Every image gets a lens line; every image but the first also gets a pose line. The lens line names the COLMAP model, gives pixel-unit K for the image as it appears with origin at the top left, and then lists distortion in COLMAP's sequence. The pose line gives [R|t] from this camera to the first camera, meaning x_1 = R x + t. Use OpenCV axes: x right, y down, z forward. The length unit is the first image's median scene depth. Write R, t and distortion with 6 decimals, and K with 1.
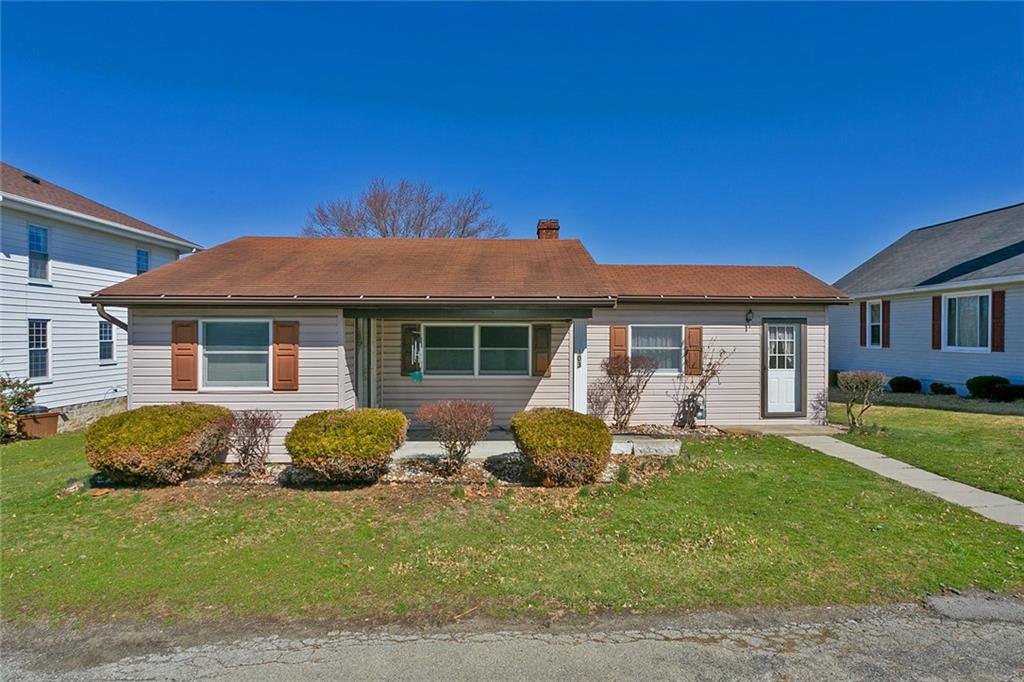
lens RADIAL K [[570.9, 0, 513.7], [0, 570.9, 342.6], [0, 0, 1]] dist [-0.006725, -0.000590]
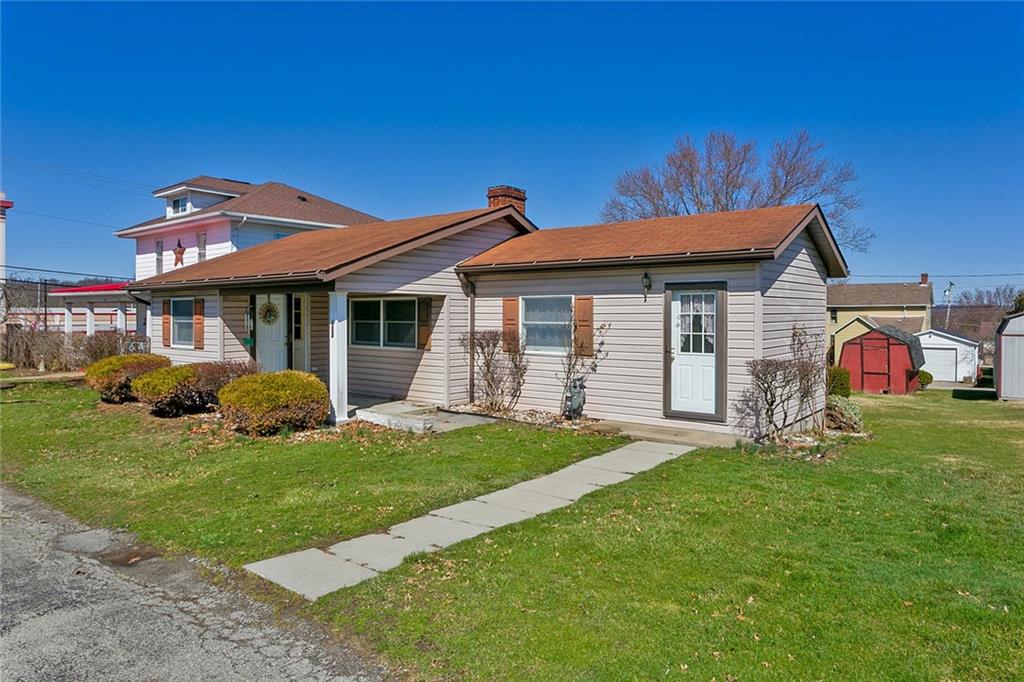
lens RADIAL K [[656.4, 0, 511.9], [0, 656.4, 333.2], [0, 0, 1]] dist [0.006835, 0.000626]
pose [[0.747641, 0.016315, -0.663902, 0.865027], [-0.007926, 0.999846, 0.015645, 0.010404], [0.664055, -0.006435, 0.747656, 0.224288]]
